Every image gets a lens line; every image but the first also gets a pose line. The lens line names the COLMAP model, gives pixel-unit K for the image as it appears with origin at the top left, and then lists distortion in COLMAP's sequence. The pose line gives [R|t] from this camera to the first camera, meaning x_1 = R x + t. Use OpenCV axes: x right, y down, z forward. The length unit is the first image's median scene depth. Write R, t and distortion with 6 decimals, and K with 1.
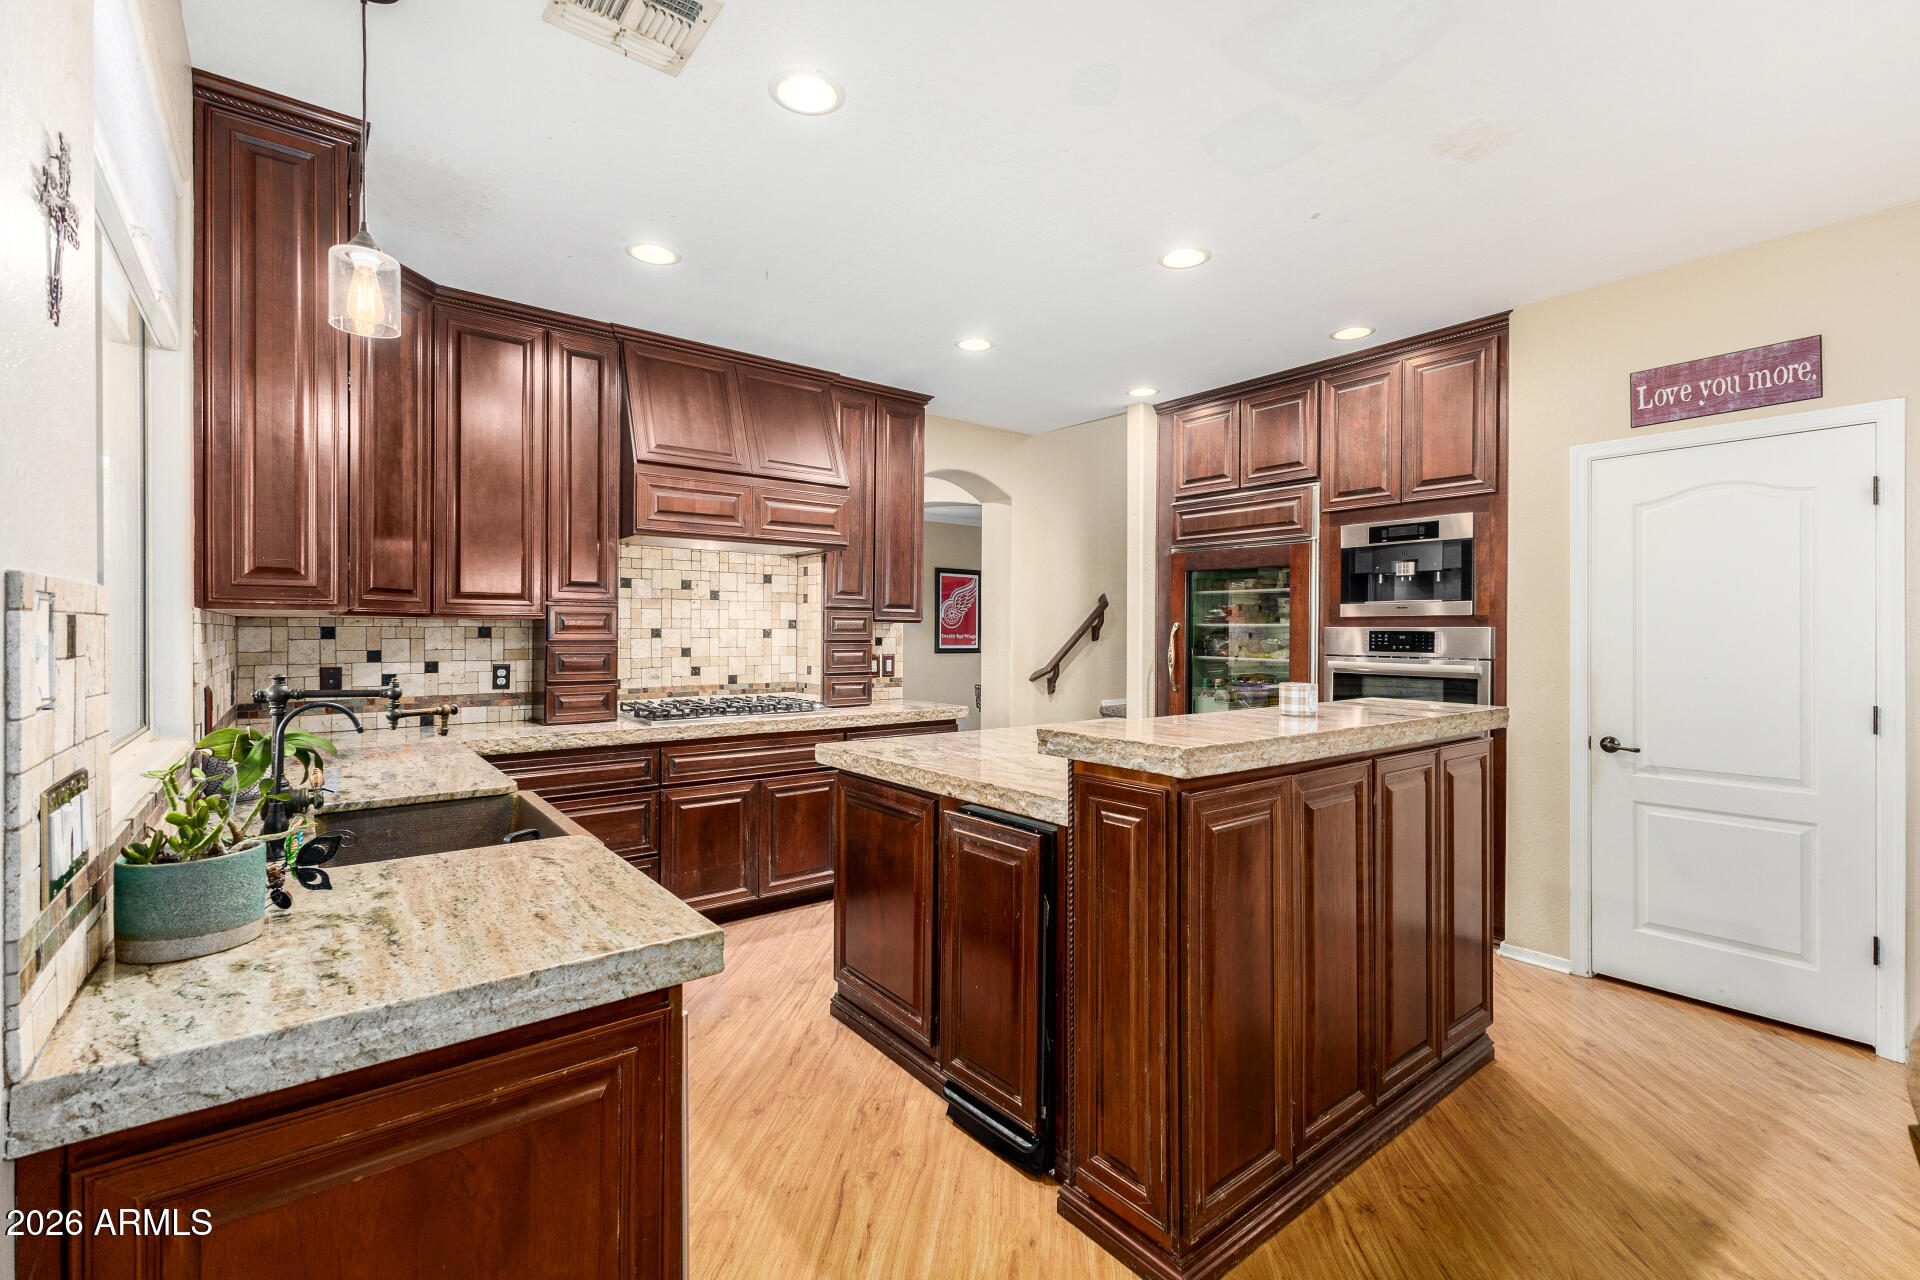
lens RADIAL K [[827.2, 0, 963.5], [0, 827.2, 636.2], [0, 0, 1]] dist [0.012970, -0.002368]
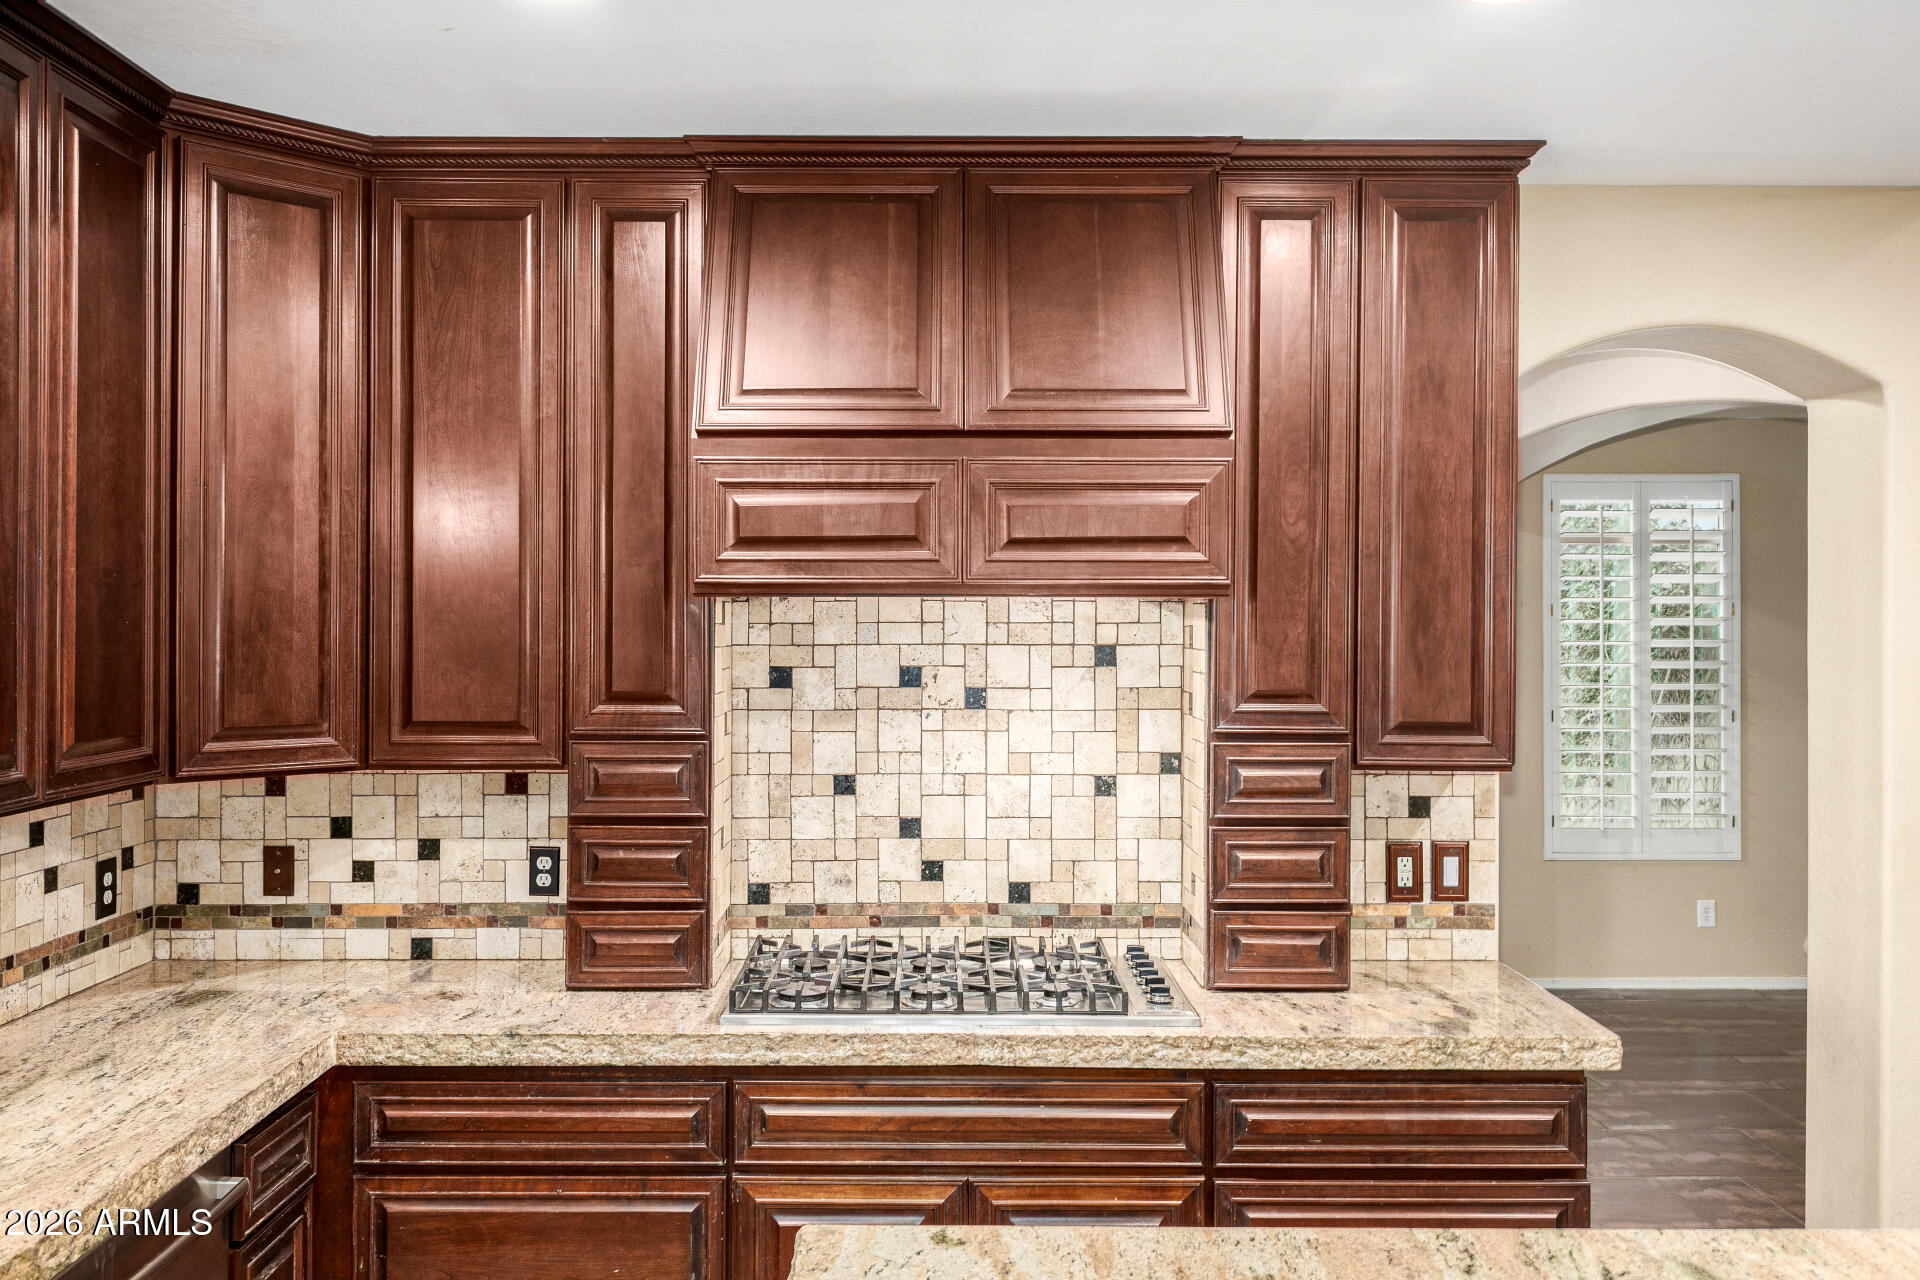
lens RADIAL K [[1578.7, 0, 932.5], [0, 1578.7, 613.8], [0, 0, 1]] dist [0.016452, -0.019863]
pose [[0.785139, -0.002627, -0.619314, 0.204418], [-0.002530, 0.999969, -0.007449, -0.090923], [0.619314, 0.007415, 0.785108, 0.344436]]
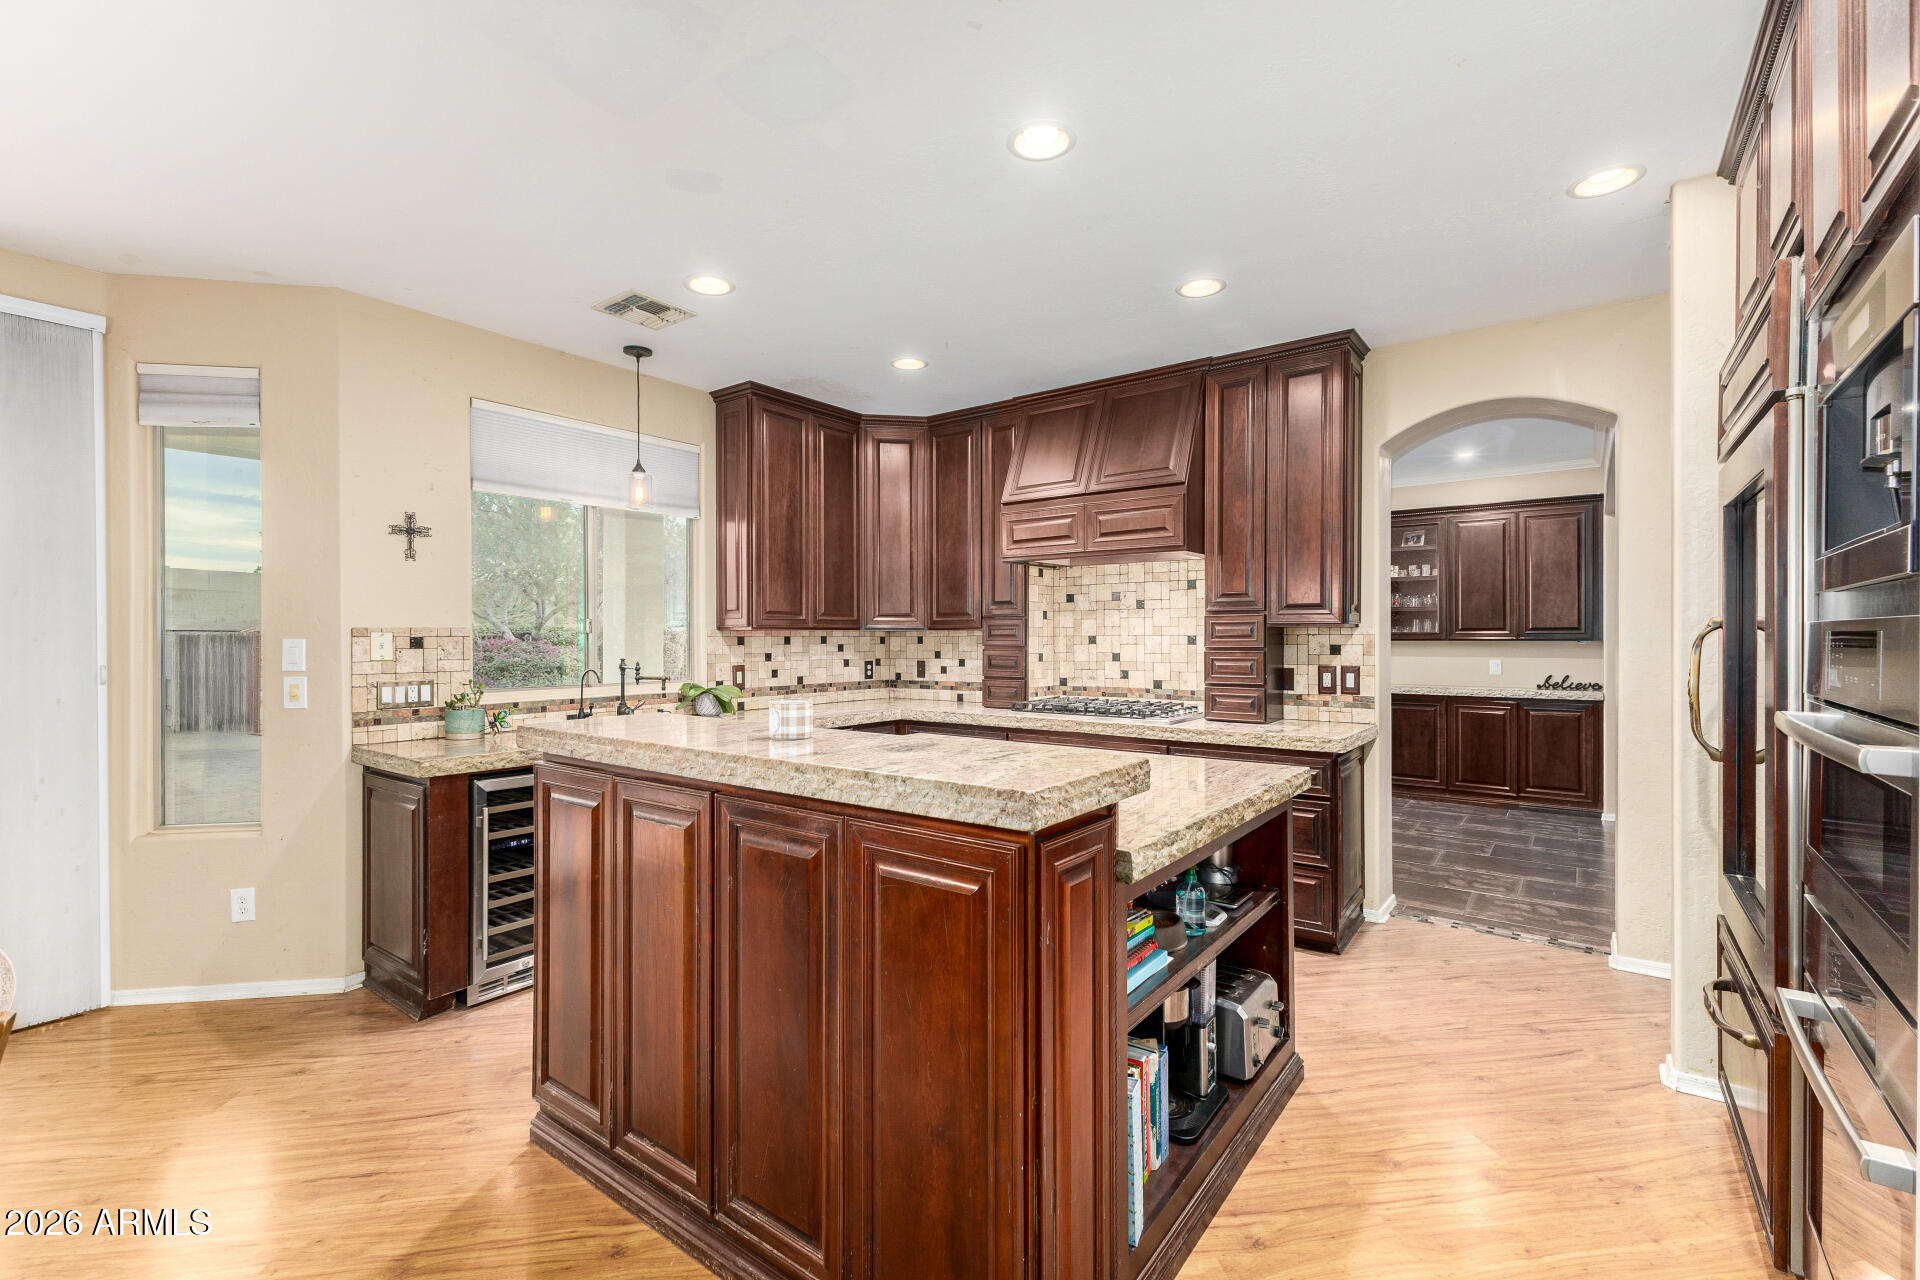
lens RADIAL K [[827.2, 0, 964.6], [0, 827.2, 639.7], [0, 0, 1]] dist [0.012970, -0.002368]
pose [[0.255502, -0.000984, -0.966808, 0.695618], [-0.000712, 0.999999, -0.001206, -0.002599], [0.966808, 0.000996, 0.255501, 0.528614]]
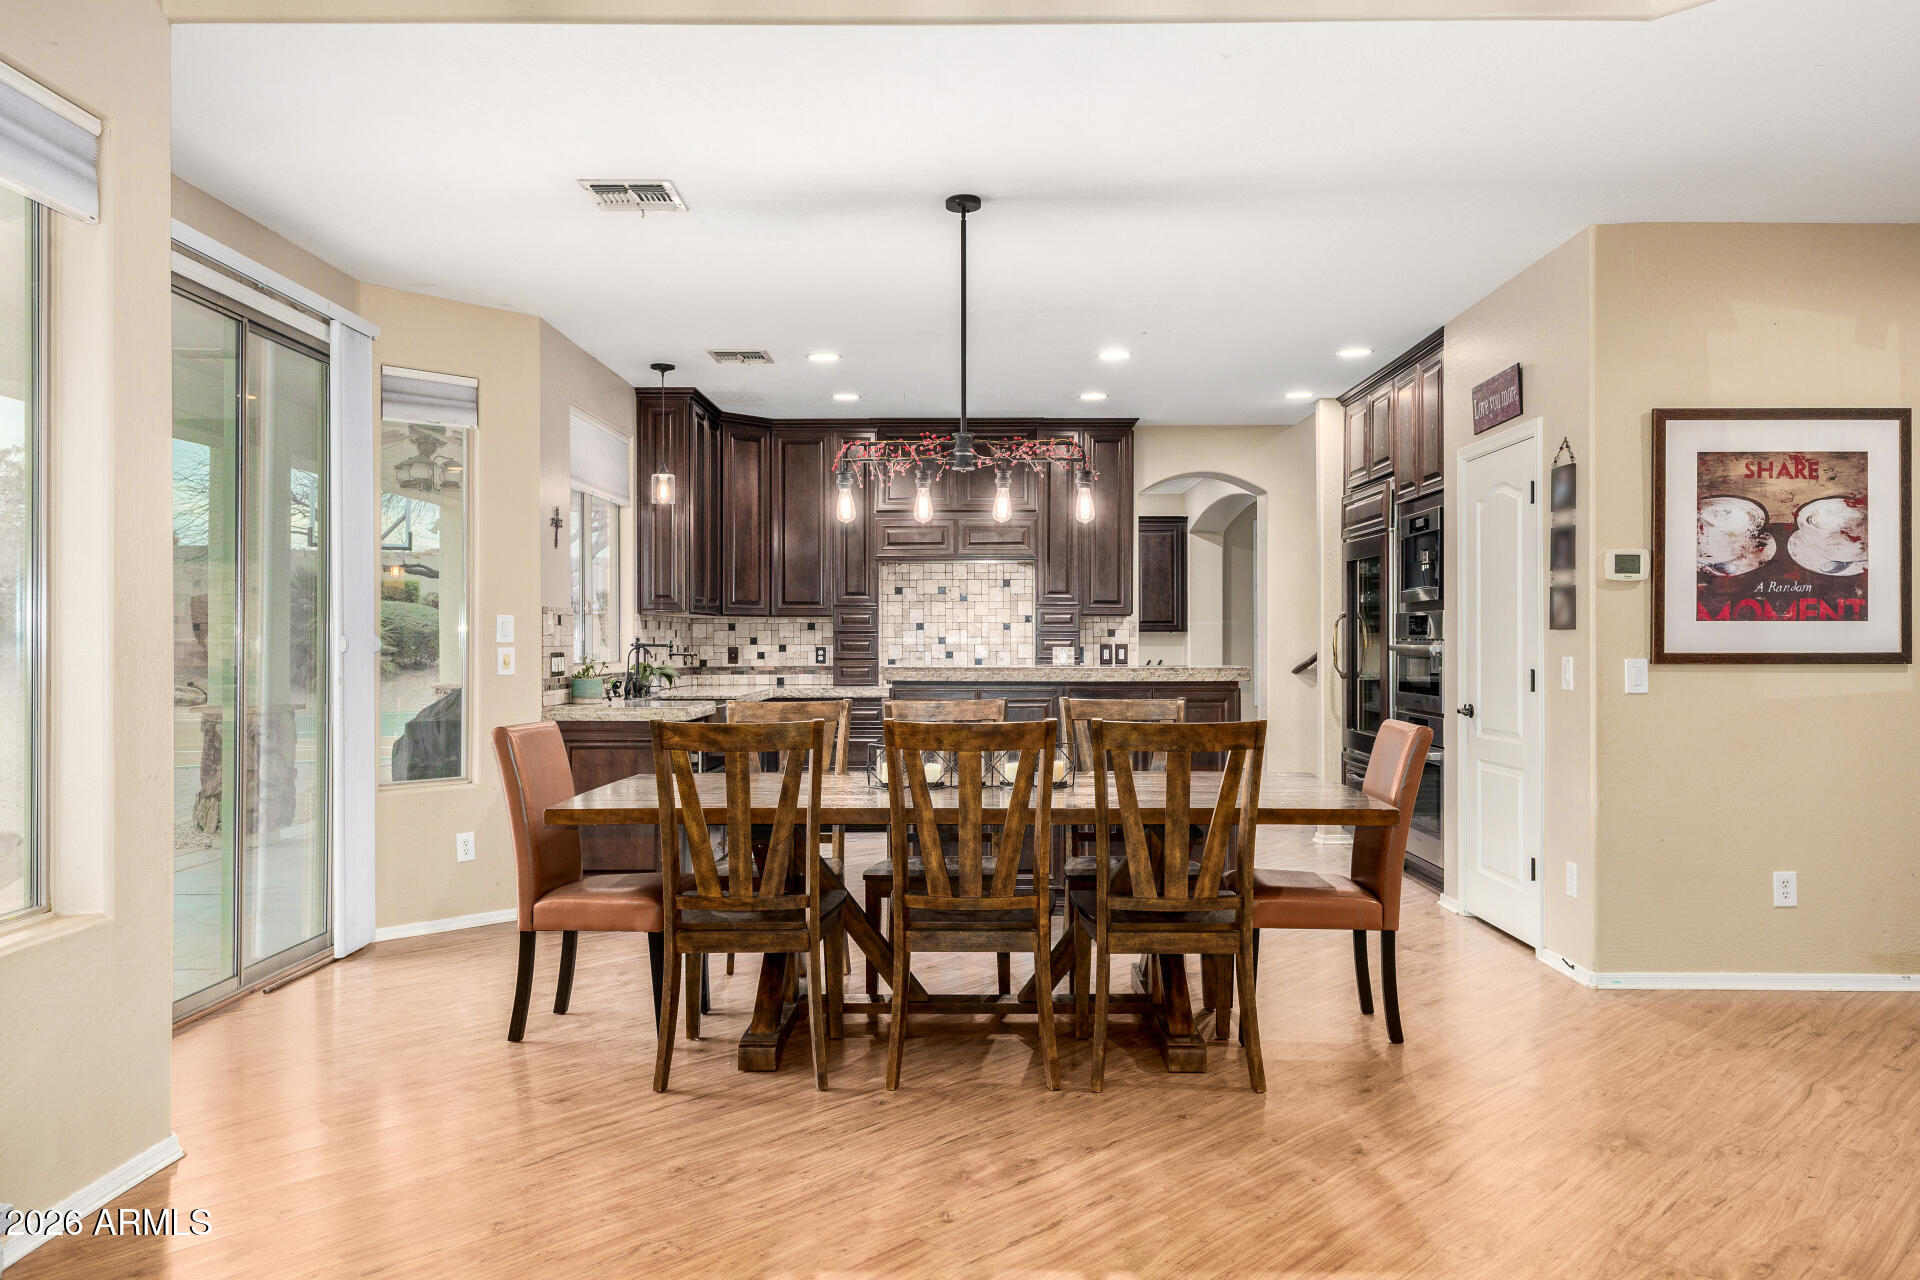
lens RADIAL K [[1346.5, 0, 969.8], [0, 1346.5, 628.1], [0, 0, 1]] dist [0.015854, -0.003636]
pose [[0.778803, -0.011296, -0.627167, 1.084486], [0.001752, 0.999873, -0.015834, 0.034005], [0.627267, 0.011233, 0.778724, -0.680121]]
